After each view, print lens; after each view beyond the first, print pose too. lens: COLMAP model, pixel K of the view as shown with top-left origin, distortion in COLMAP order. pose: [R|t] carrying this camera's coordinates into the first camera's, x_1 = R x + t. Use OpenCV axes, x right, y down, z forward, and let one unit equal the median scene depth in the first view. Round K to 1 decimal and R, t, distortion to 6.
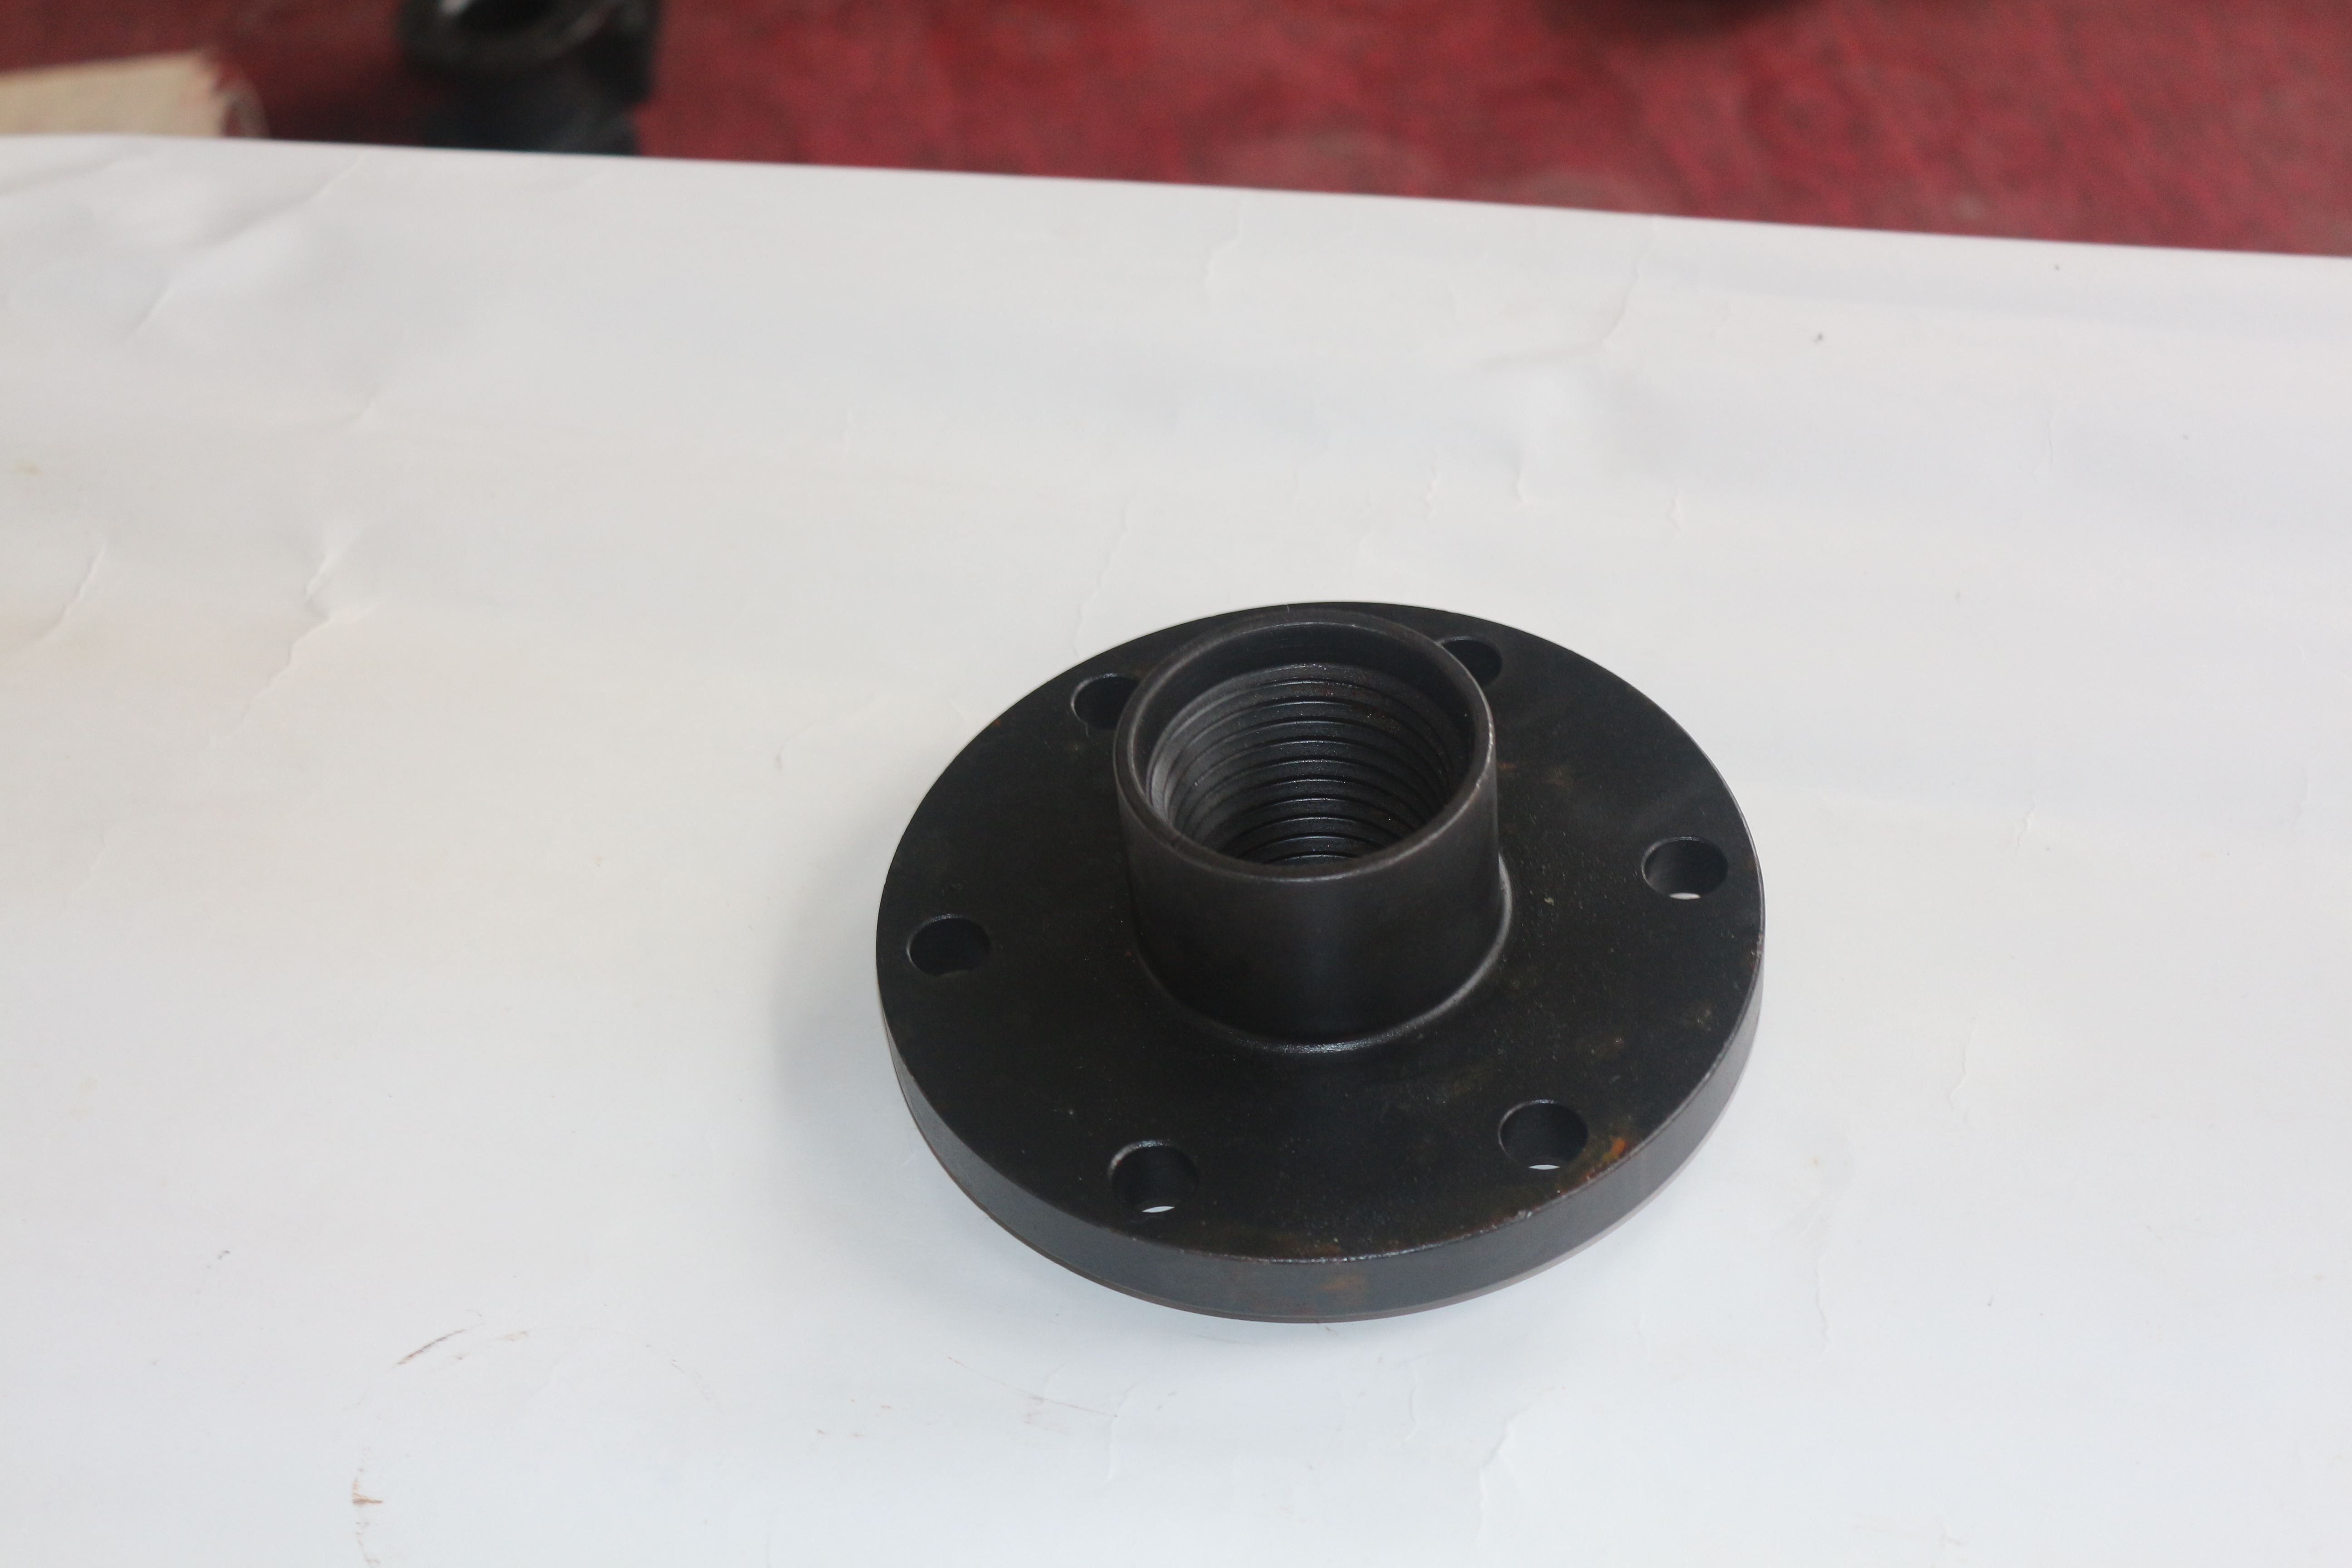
lens RADIAL K [[4040.6, 0, 1176.0], [0, 4040.6, 784.0], [0, 0, 1]] dist [0.006315, 0.032281]
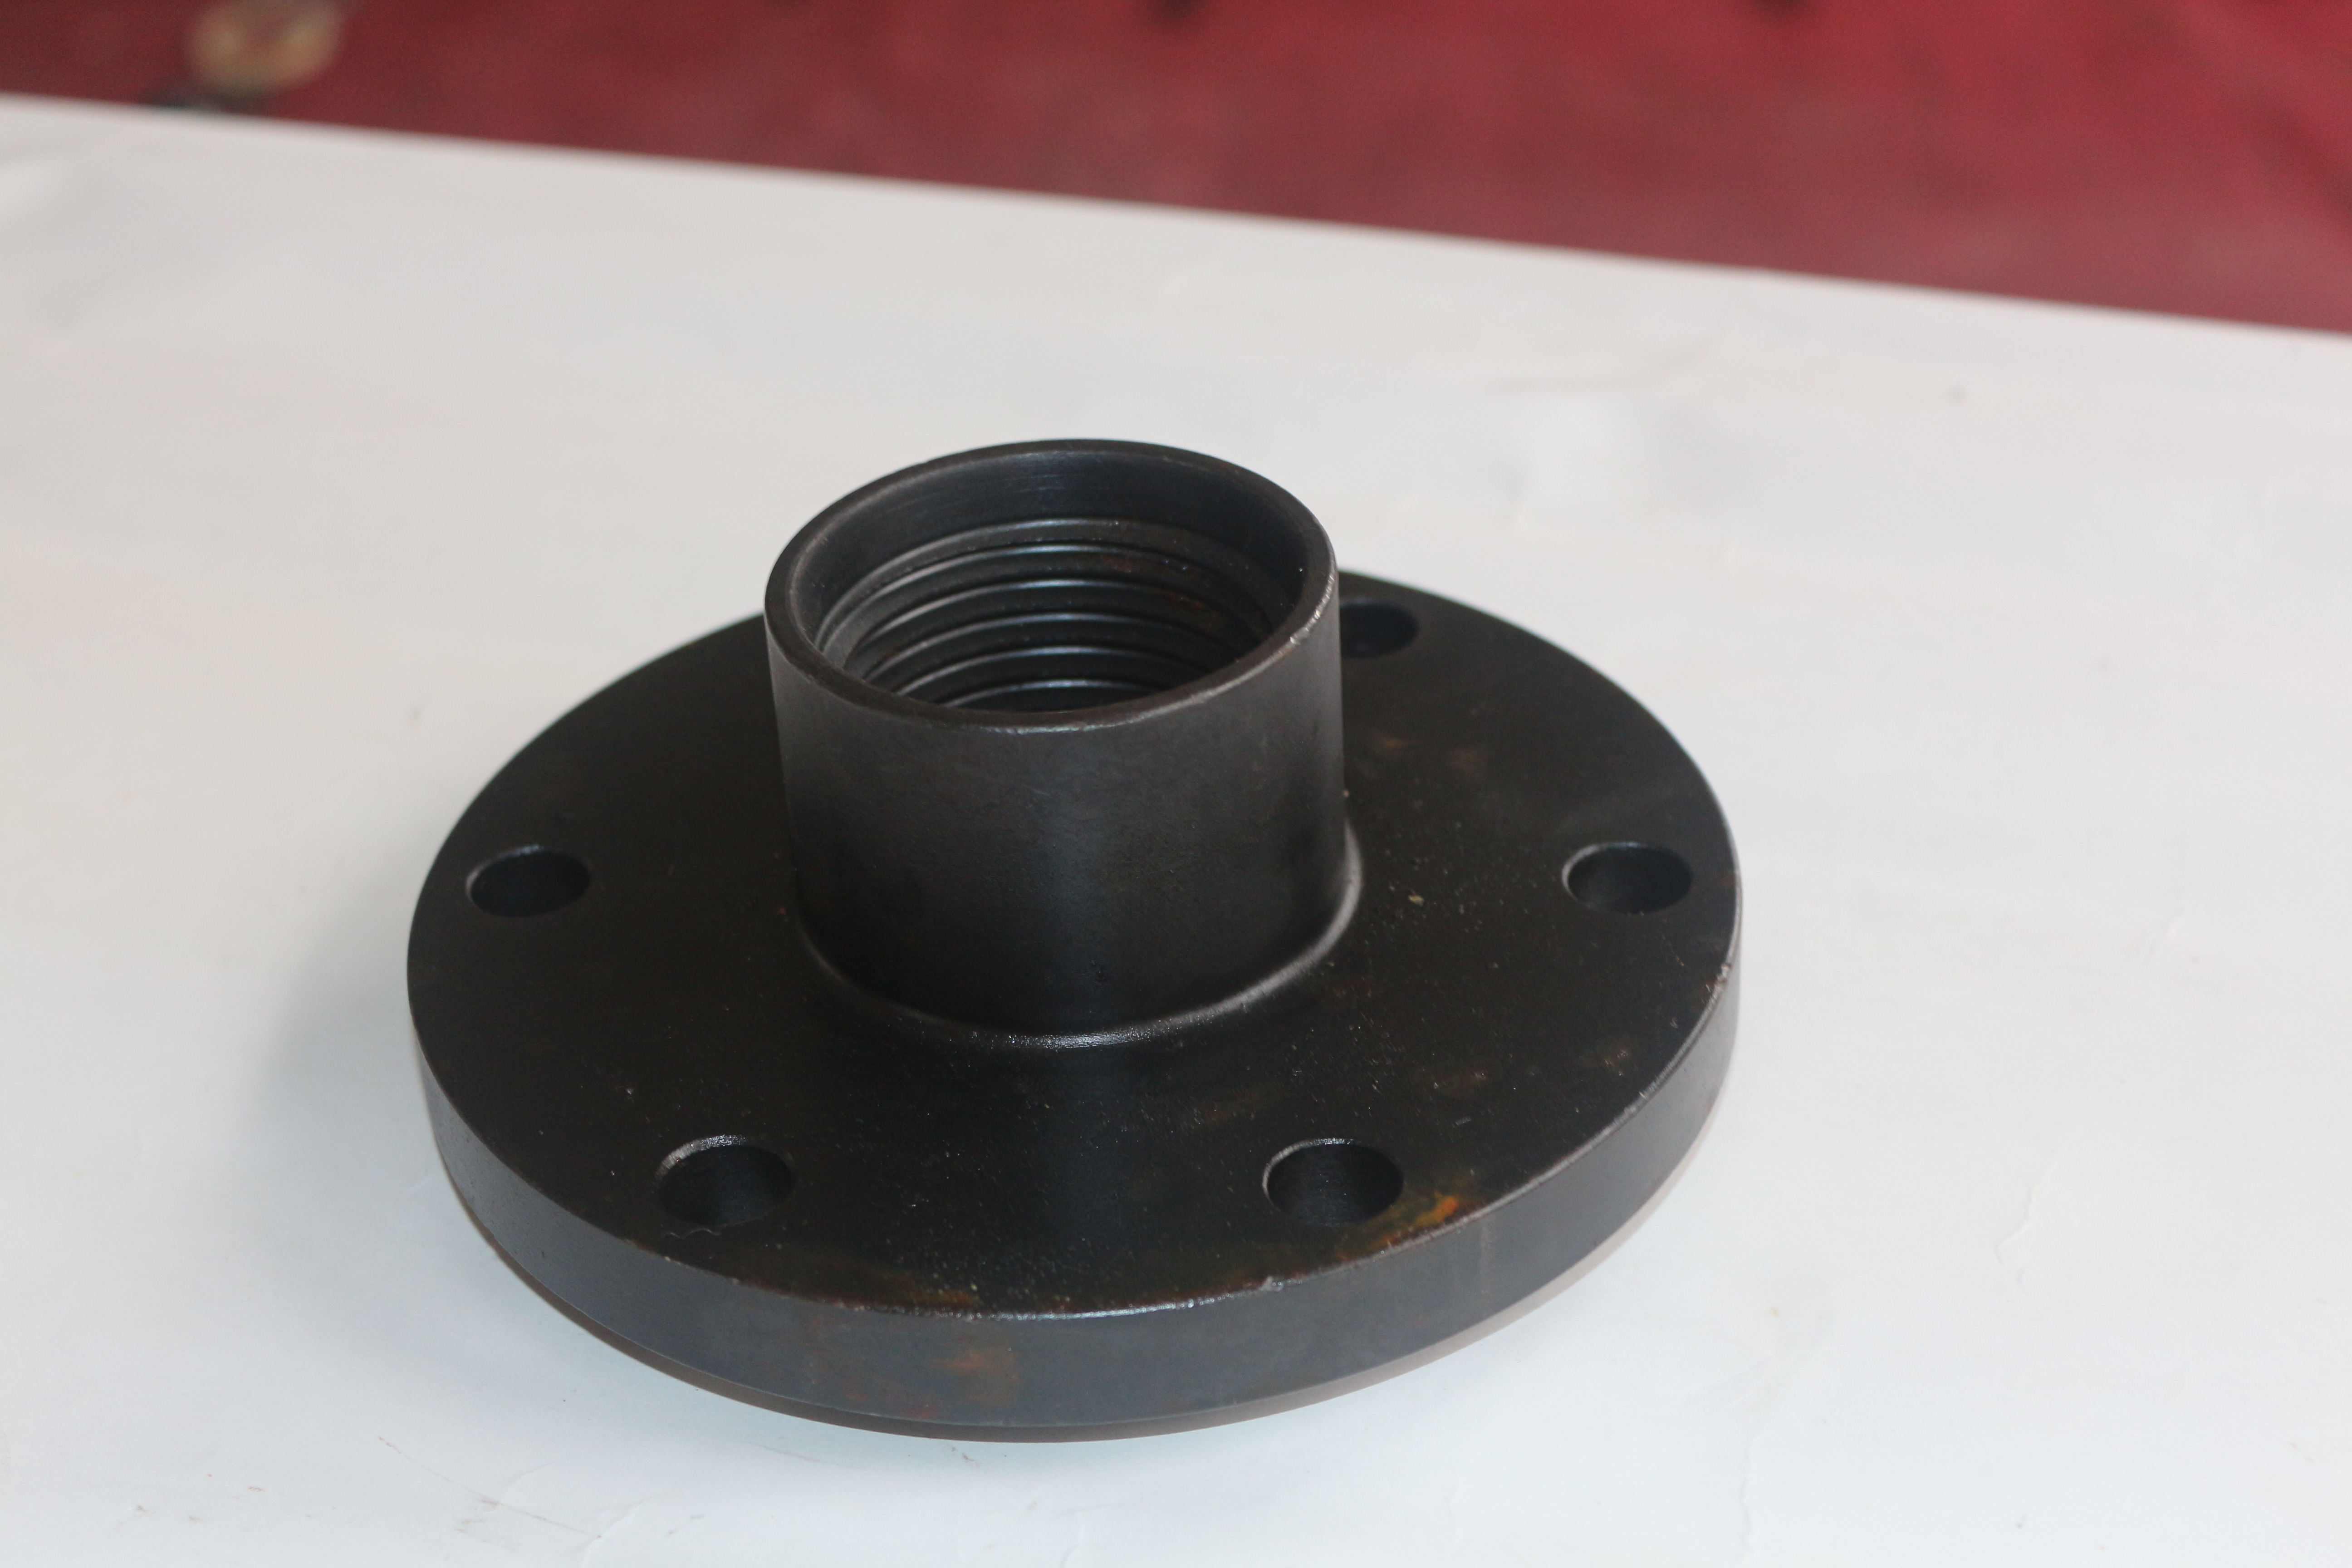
lens RADIAL K [[4040.6, 0, 1176.0], [0, 4040.6, 784.0], [0, 0, 1]] dist [0.006315, 0.032281]
pose [[0.990427, 0.100312, -0.094823, 0.119597], [-0.118129, 0.971332, -0.206302, 0.158968], [0.071410, 0.215528, 0.973883, 0.363092]]
